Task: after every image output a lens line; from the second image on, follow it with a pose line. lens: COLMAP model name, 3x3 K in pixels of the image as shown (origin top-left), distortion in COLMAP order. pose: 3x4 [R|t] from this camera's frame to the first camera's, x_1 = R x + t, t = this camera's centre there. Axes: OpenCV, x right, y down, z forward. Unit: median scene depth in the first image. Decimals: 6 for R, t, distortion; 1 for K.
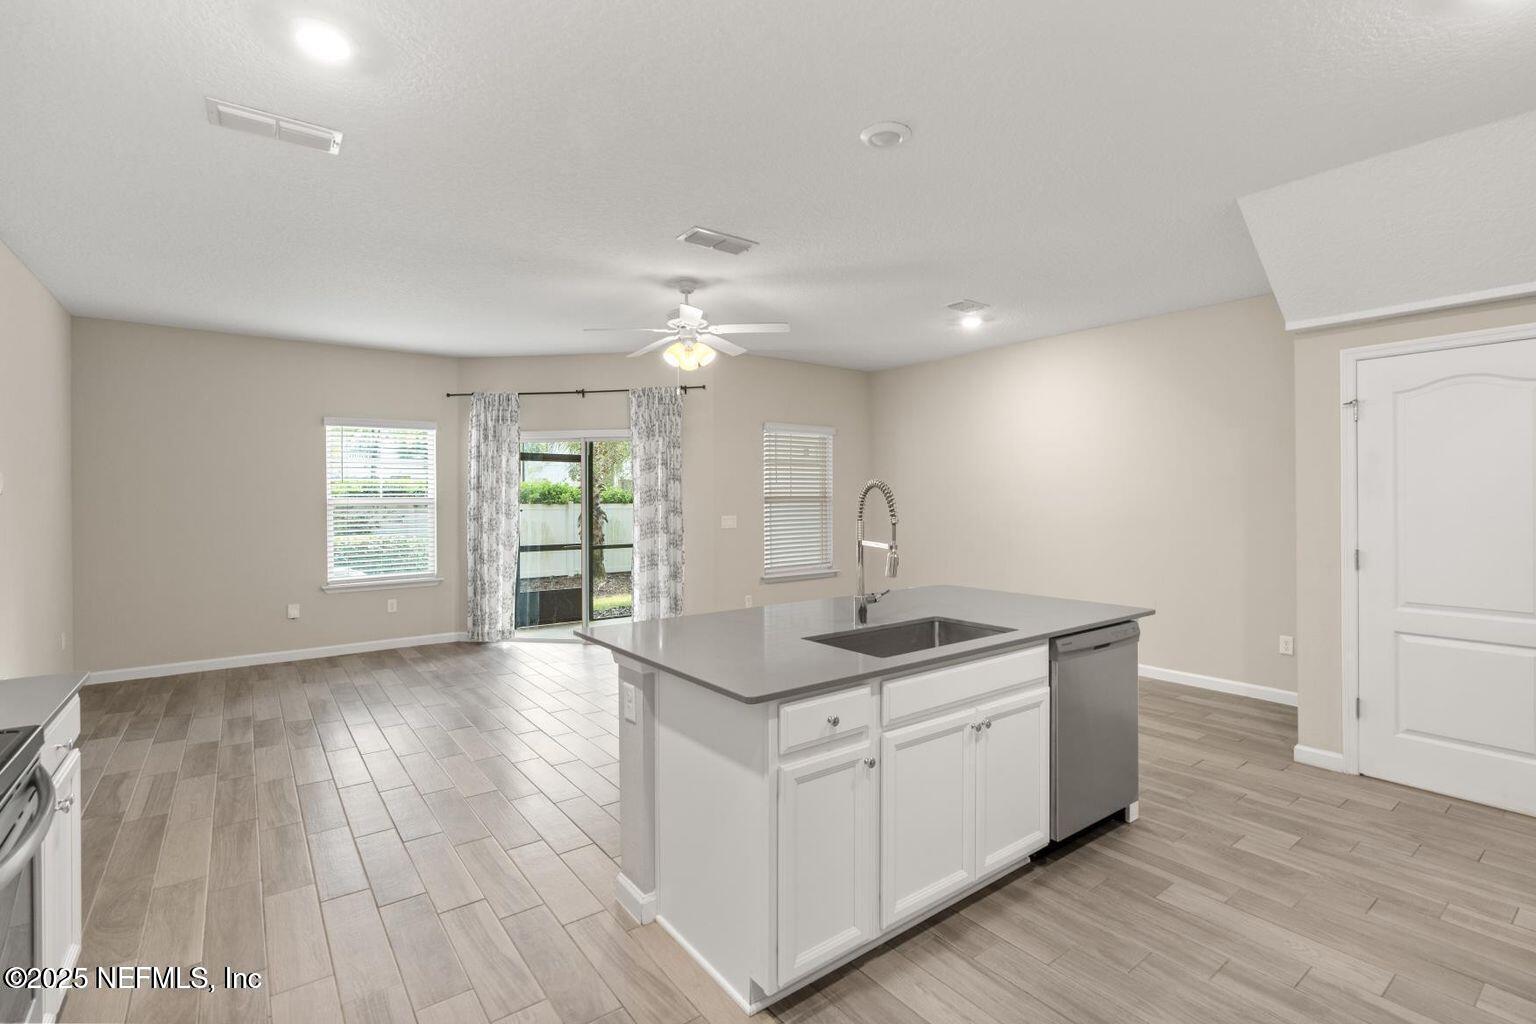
lens RADIAL K [[690.3, 0, 772.0], [0, 690.3, 507.2], [0, 0, 1]] dist [-0.003091, 0.000398]
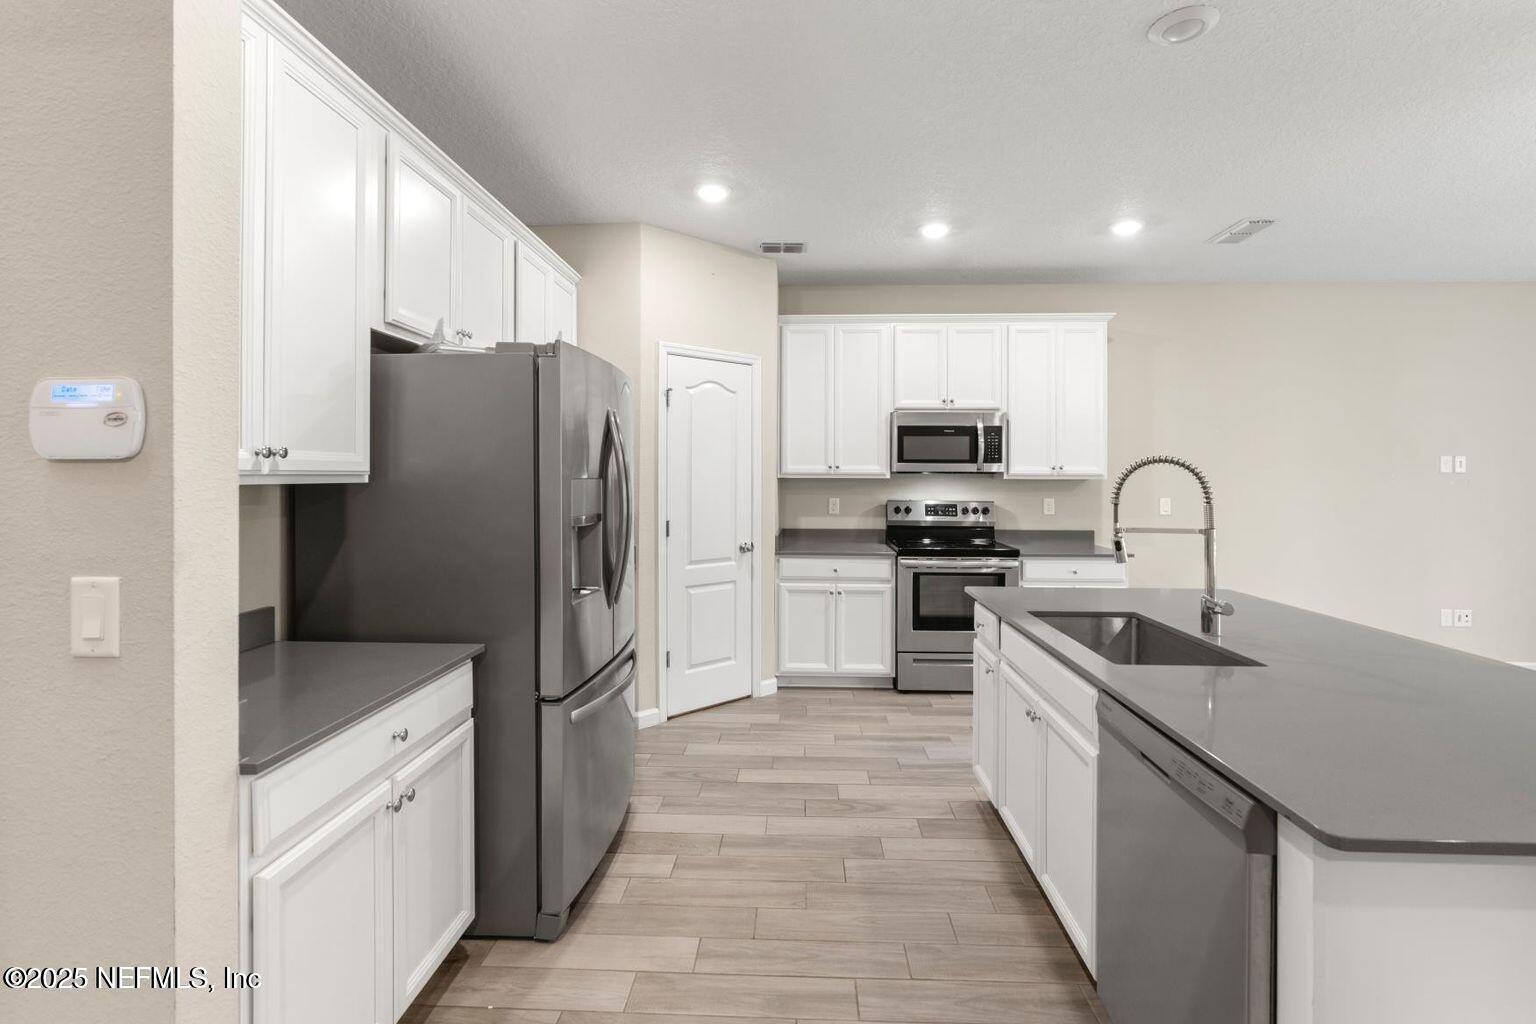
lens RADIAL K [[686.6, 0, 771.8], [0, 686.6, 480.7], [0, 0, 1]] dist [-0.000418, 0.000091]
pose [[-0.644243, 0.006012, -0.764797, 0.724993], [-0.012370, 0.999756, 0.018279, -0.009506], [0.764721, 0.021237, -0.644011, 0.767796]]
